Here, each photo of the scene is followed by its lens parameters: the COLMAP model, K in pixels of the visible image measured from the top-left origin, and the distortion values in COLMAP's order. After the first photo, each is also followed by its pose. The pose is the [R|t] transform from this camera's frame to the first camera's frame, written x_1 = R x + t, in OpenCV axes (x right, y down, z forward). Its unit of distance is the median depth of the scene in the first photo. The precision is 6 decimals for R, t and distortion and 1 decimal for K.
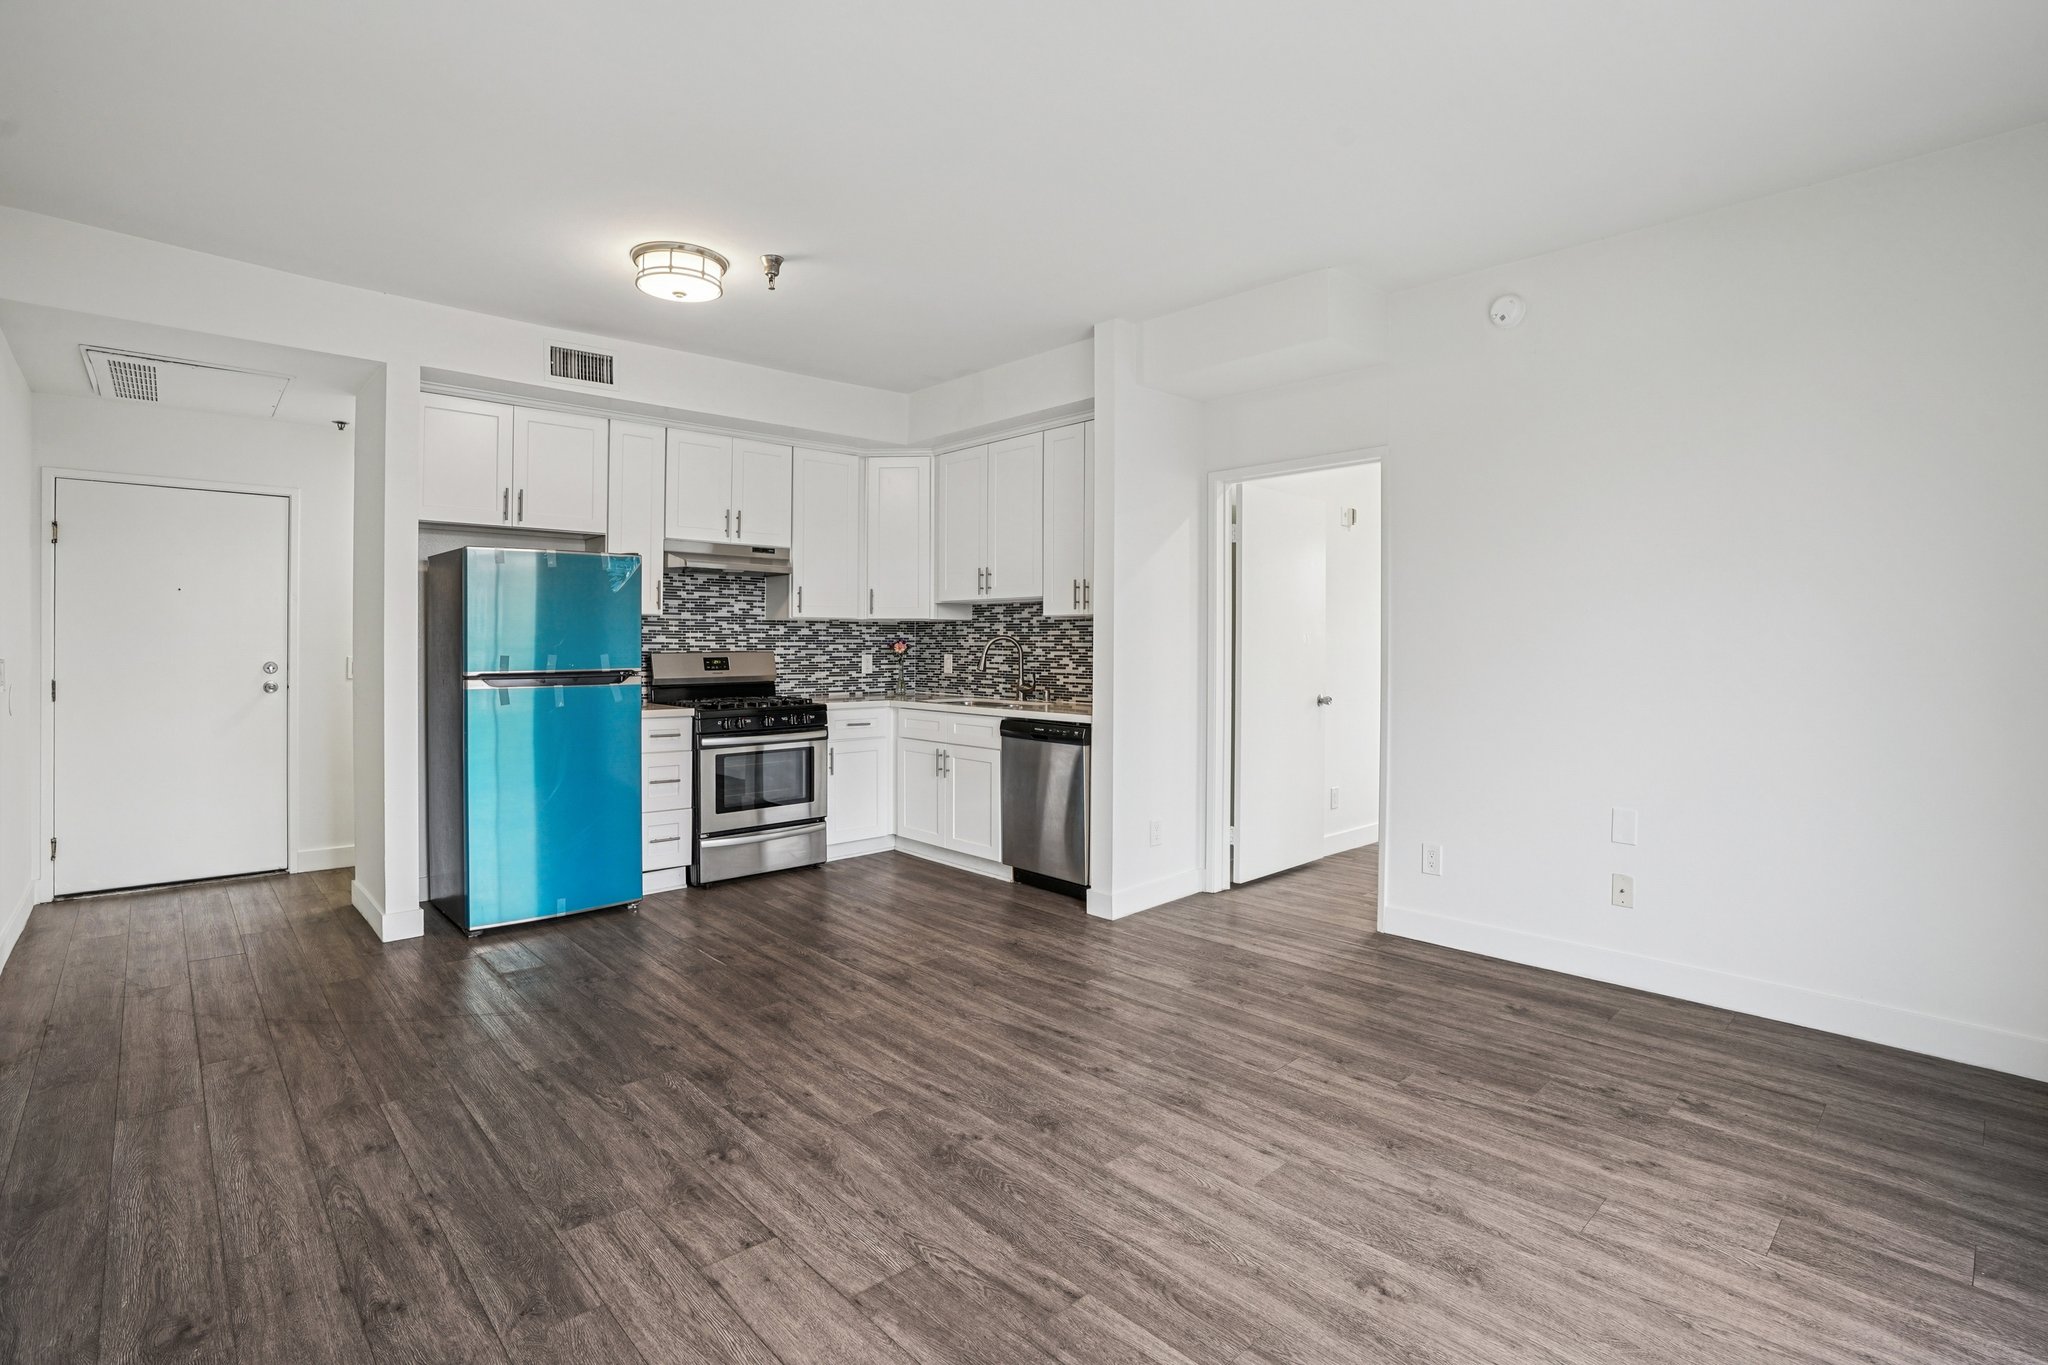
lens RADIAL K [[971.5, 0, 1040.2], [0, 971.5, 651.3], [0, 0, 1]] dist [-0.054914, 0.015330]
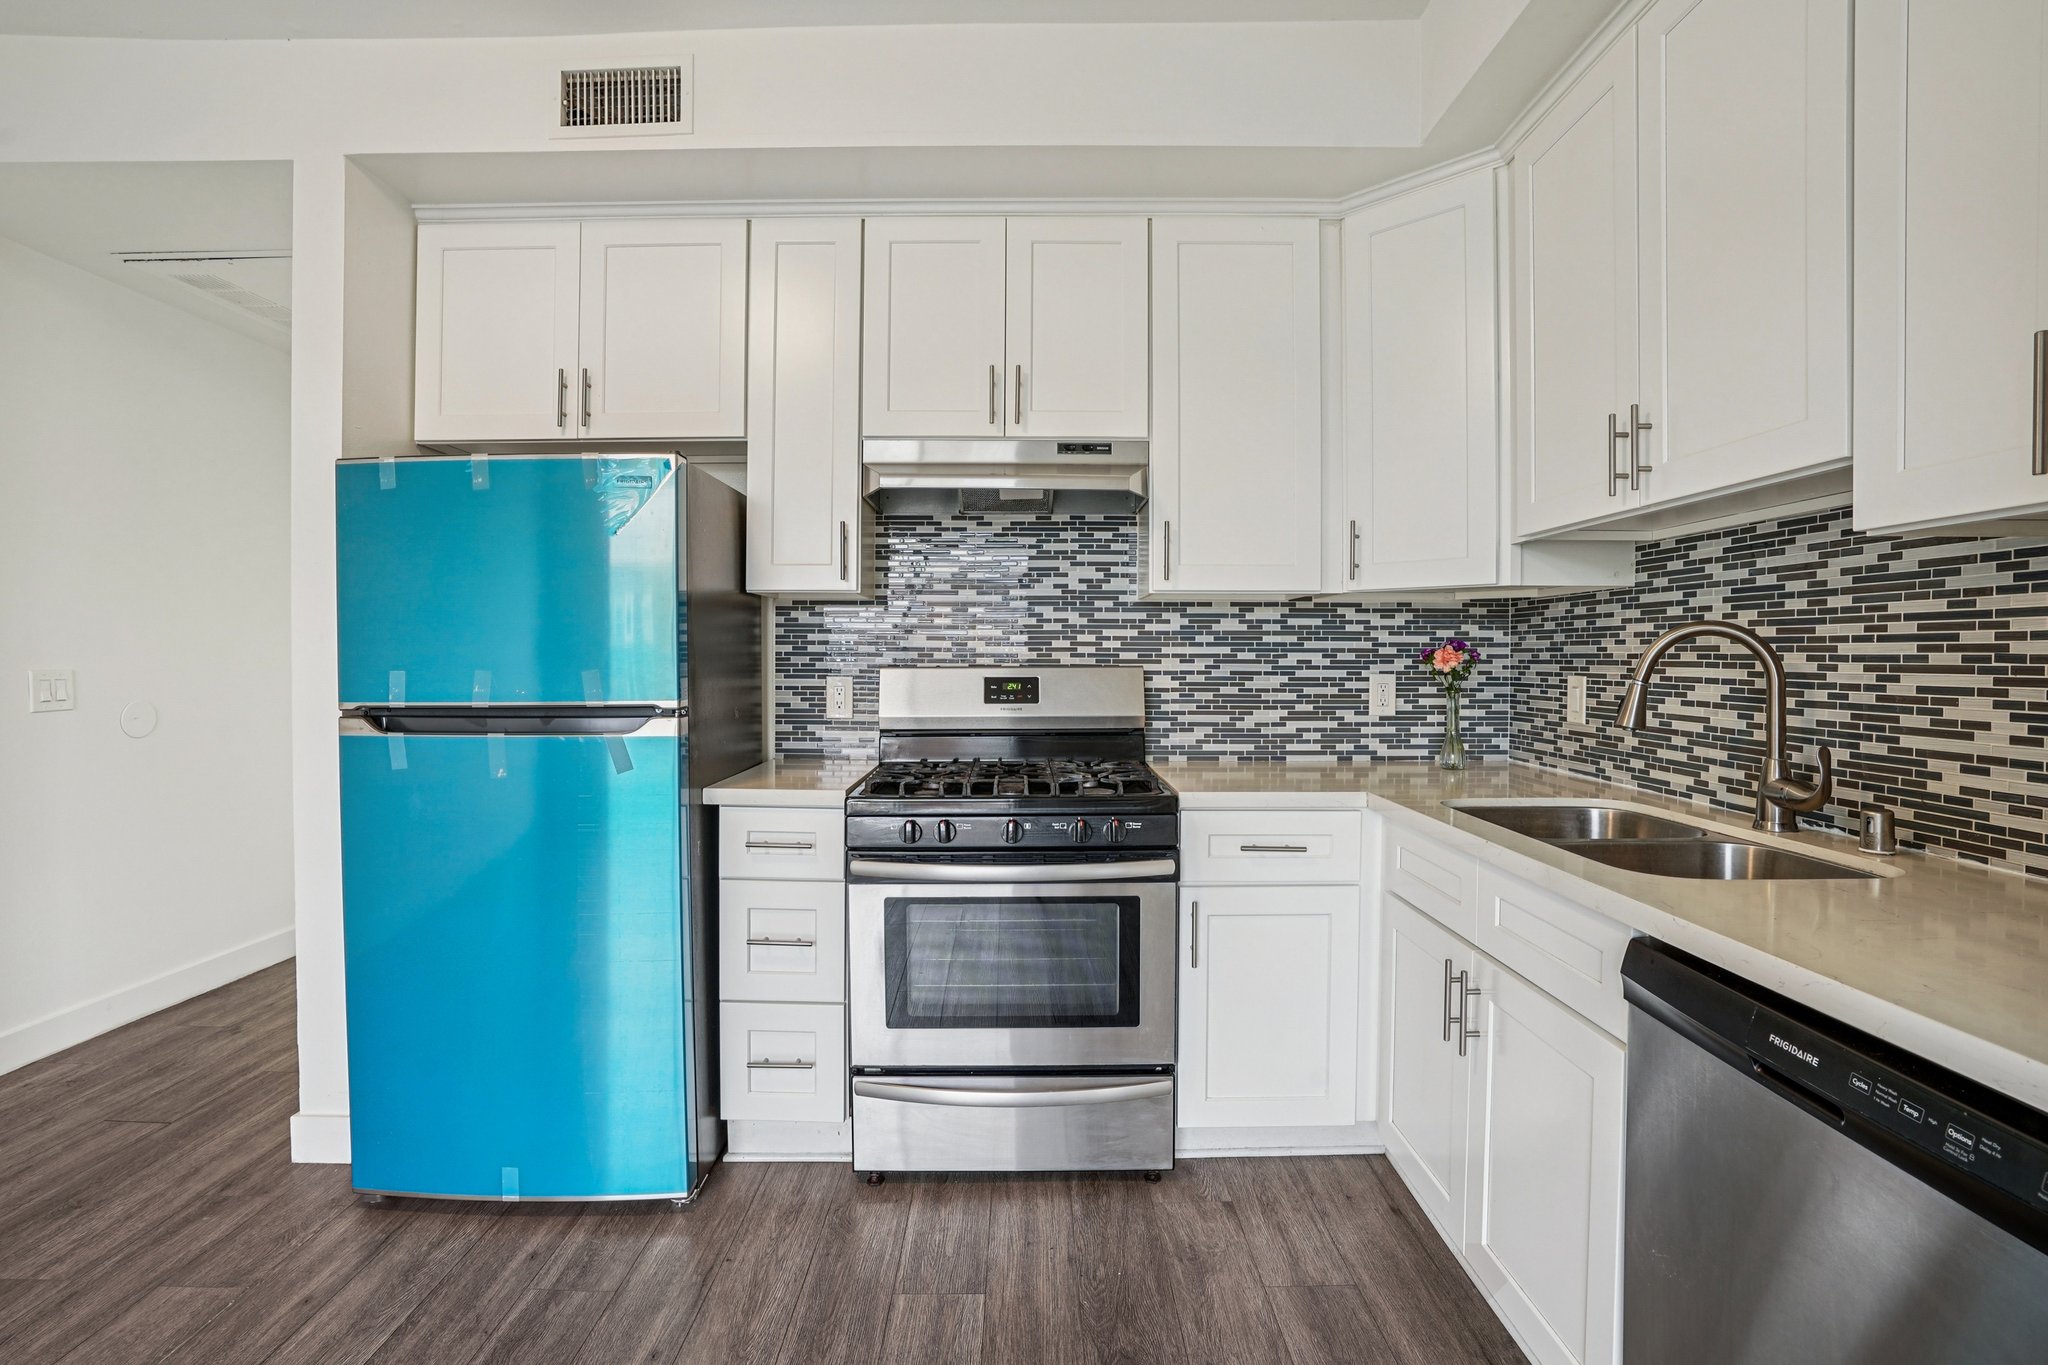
lens RADIAL K [[971.5, 0, 1017.7], [0, 971.5, 668.5], [0, 0, 1]] dist [-0.054914, 0.015330]
pose [[0.720765, 0.008896, -0.693122, 0.020487], [-0.005836, 0.999960, 0.006766, -0.002346], [0.693155, -0.000831, 0.720788, 0.907471]]
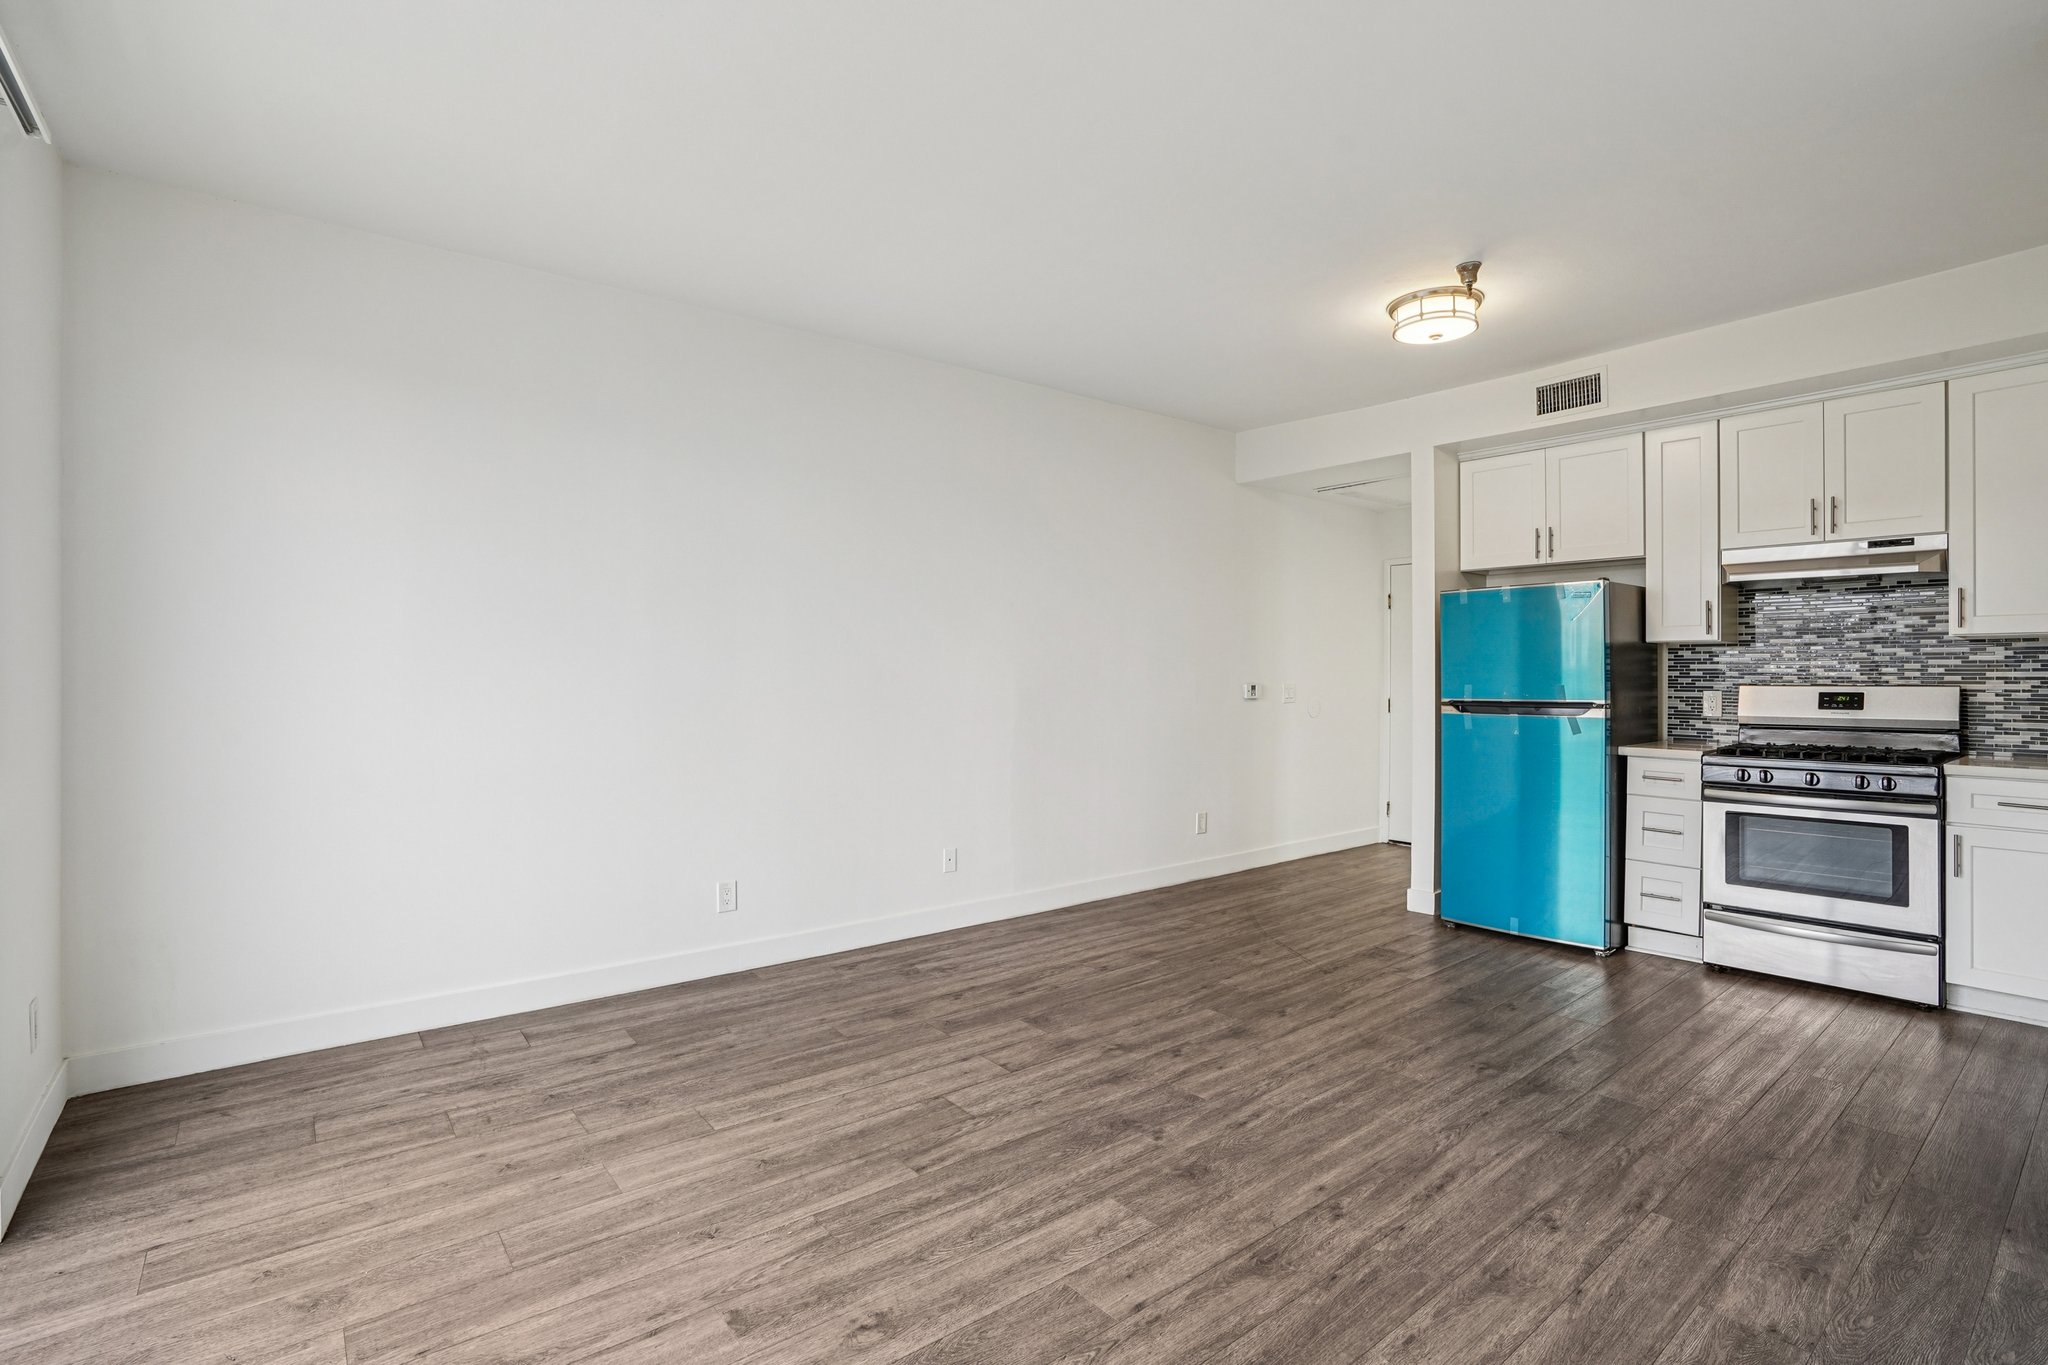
lens RADIAL K [[971.5, 0, 1013.7], [0, 971.5, 671.6], [0, 0, 1]] dist [-0.054914, 0.015330]
pose [[-0.086561, -0.004734, -0.996235, 0.642029], [-0.008477, 0.999956, -0.004015, -0.002236], [0.996210, 0.008097, -0.086597, 0.591888]]
